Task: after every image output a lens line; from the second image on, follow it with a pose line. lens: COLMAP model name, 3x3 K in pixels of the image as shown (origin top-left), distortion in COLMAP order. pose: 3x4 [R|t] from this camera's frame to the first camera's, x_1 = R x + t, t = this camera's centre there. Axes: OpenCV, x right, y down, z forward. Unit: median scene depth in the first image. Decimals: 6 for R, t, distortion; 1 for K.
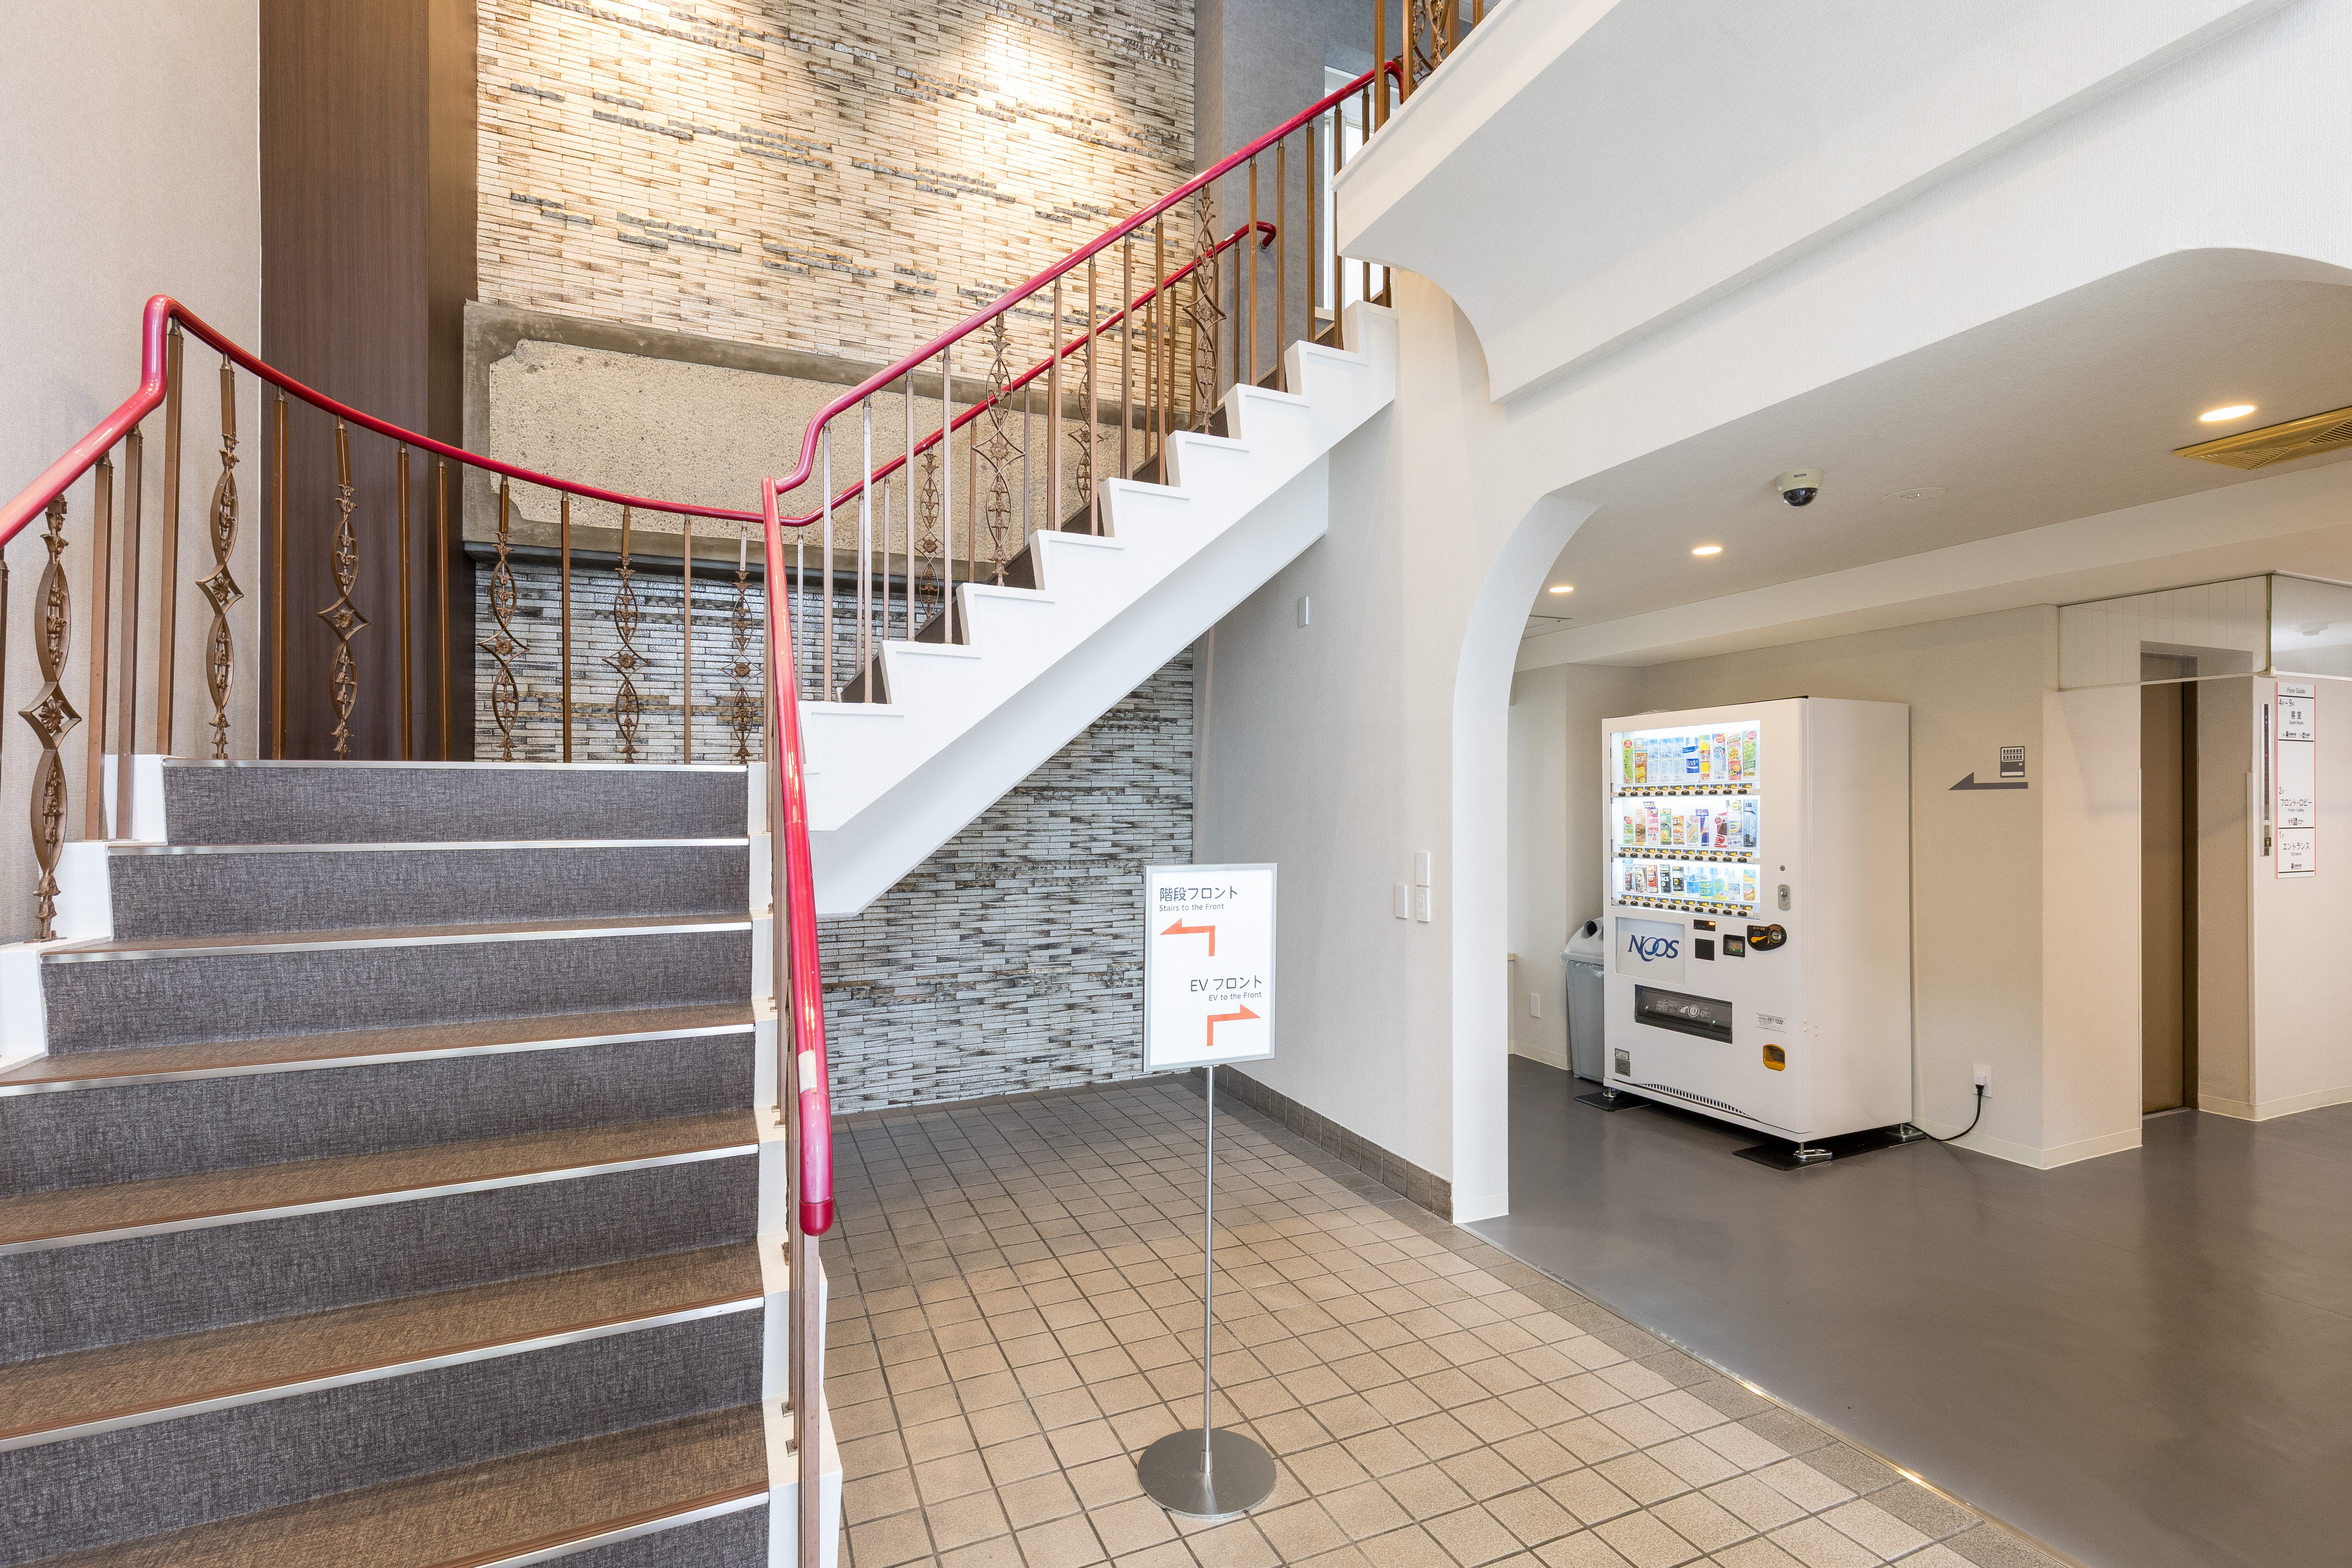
lens RADIAL K [[1060.6, 0, 1178.0], [0, 1060.6, 789.8], [0, 0, 1]] dist [0.007334, -0.000086]
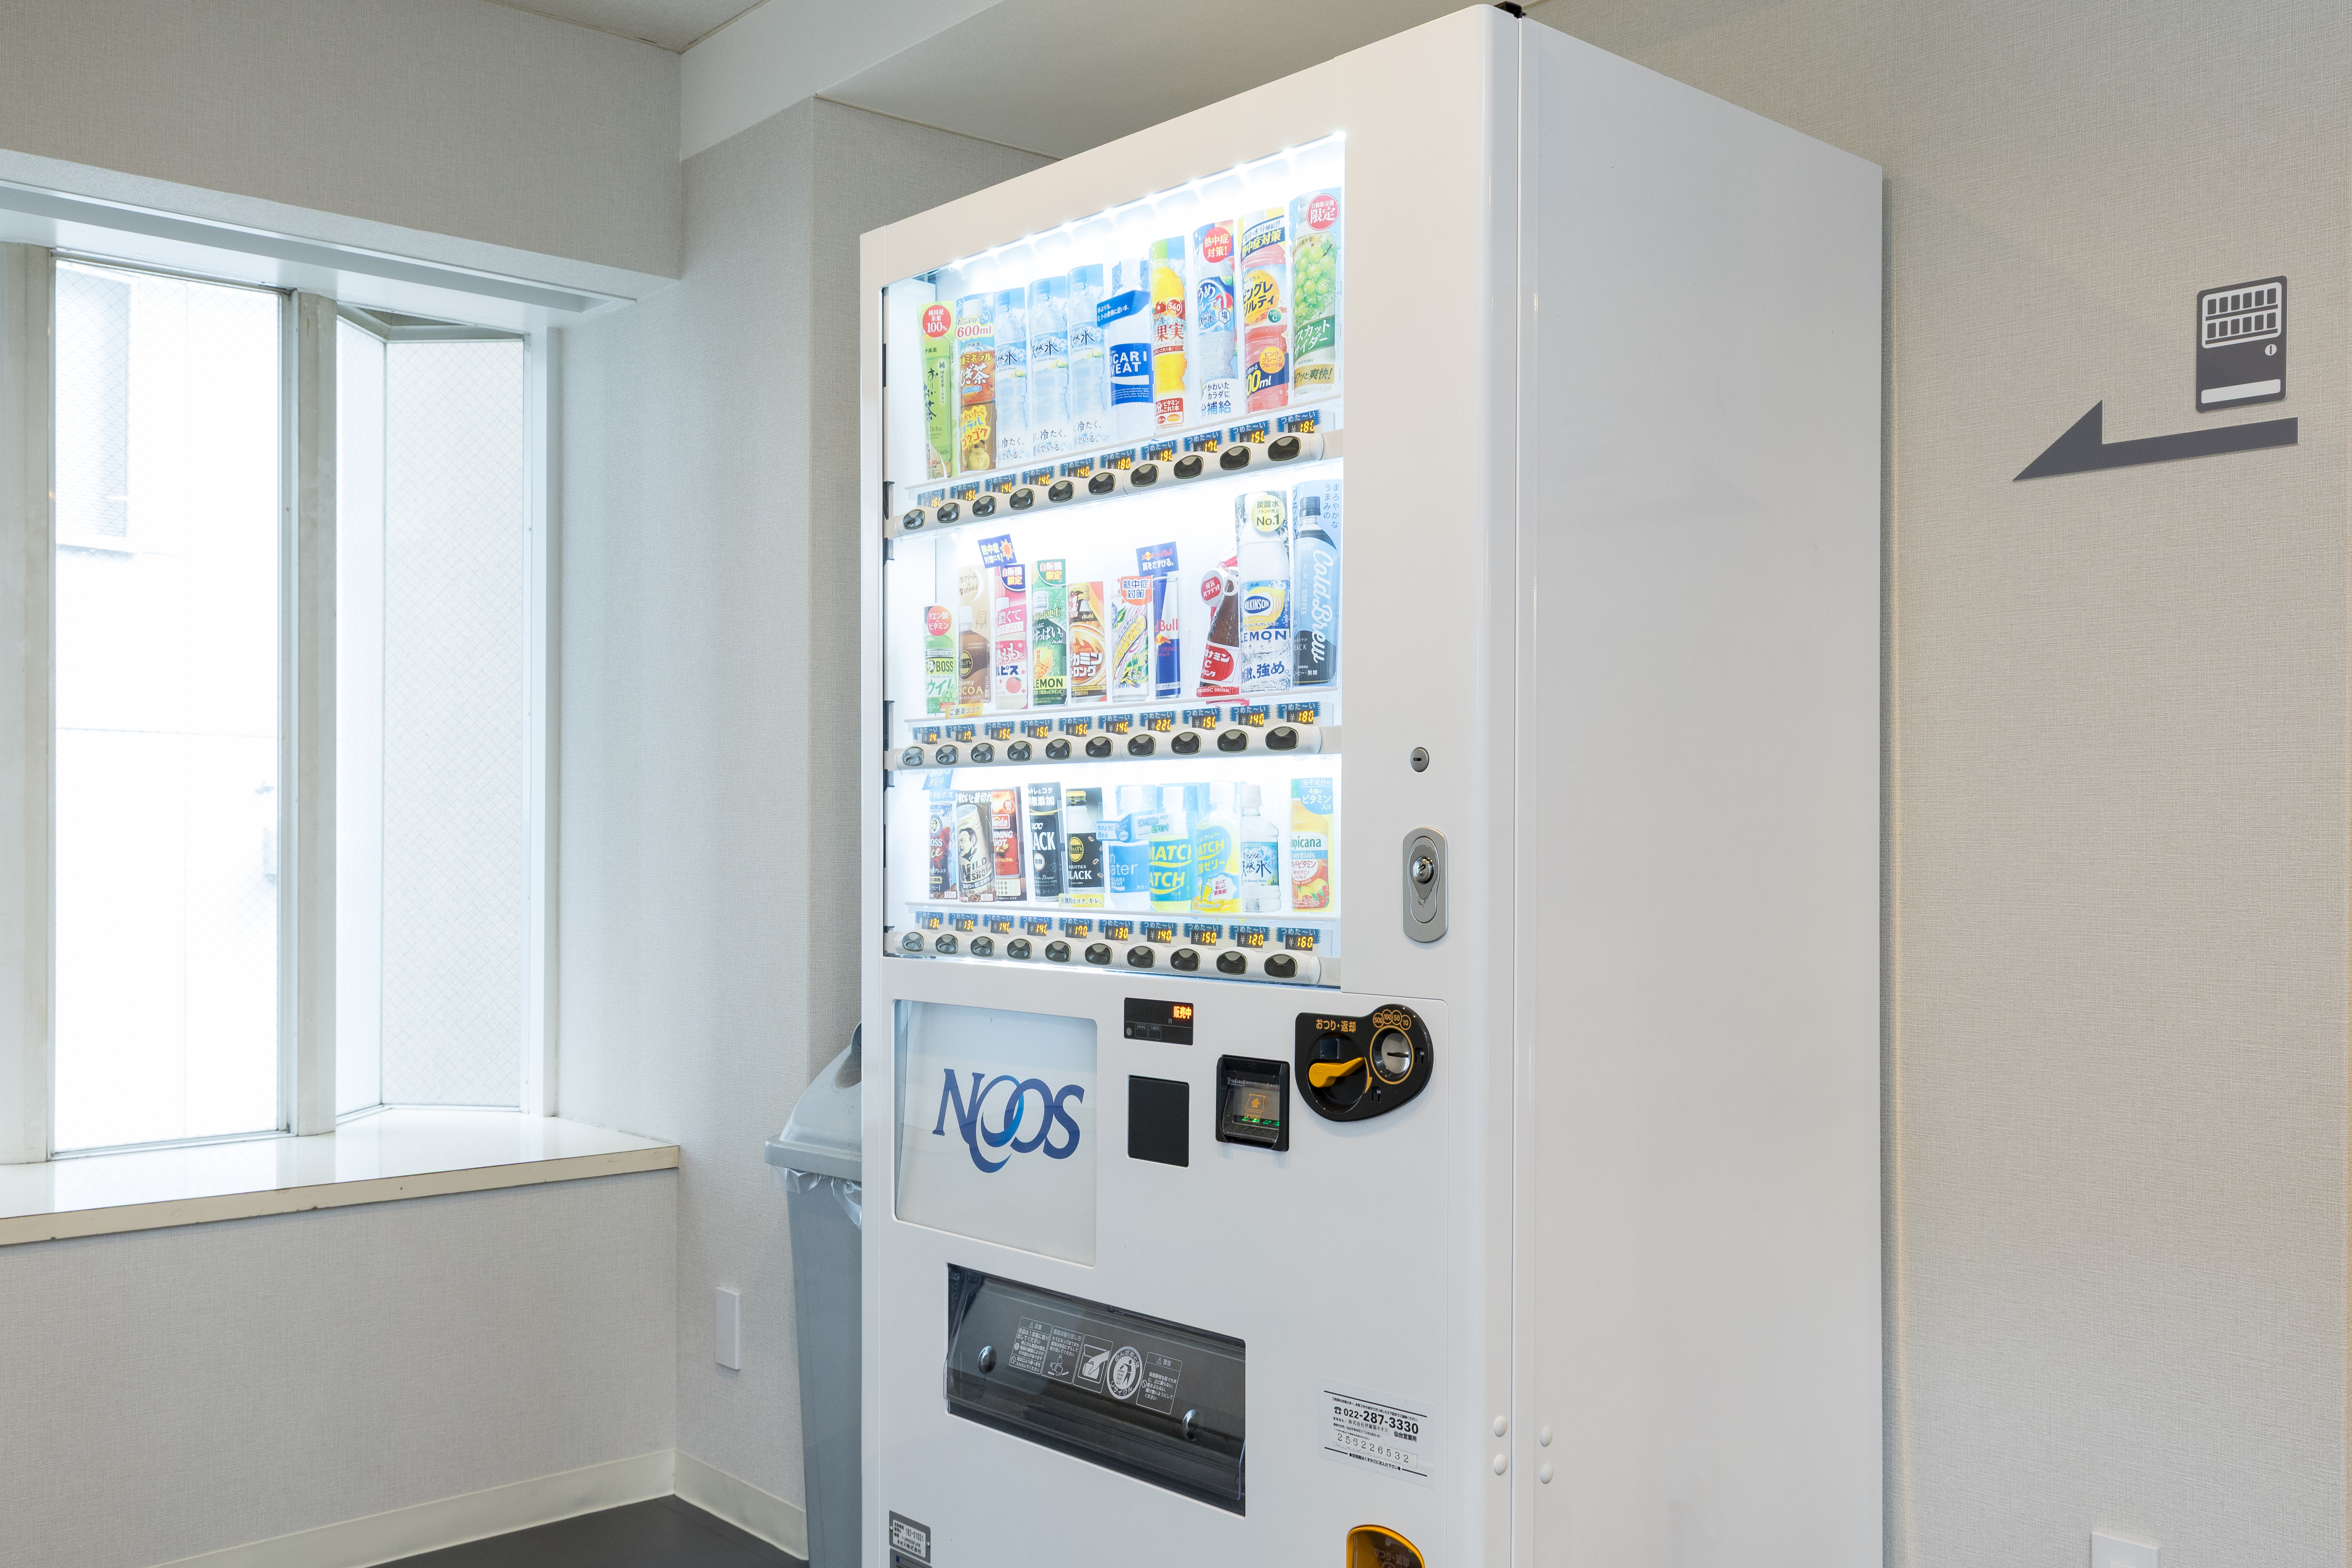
lens RADIAL K [[2125.3, 0, 1176.8], [0, 2125.3, 792.4], [0, 0, 1]] dist [0.016803, -0.001473]
pose [[0.954542, 0.005117, 0.298033, 0.352967], [-0.006314, 0.999975, 0.003053, 0.073551], [-0.298010, -0.004796, 0.954551, 0.533779]]
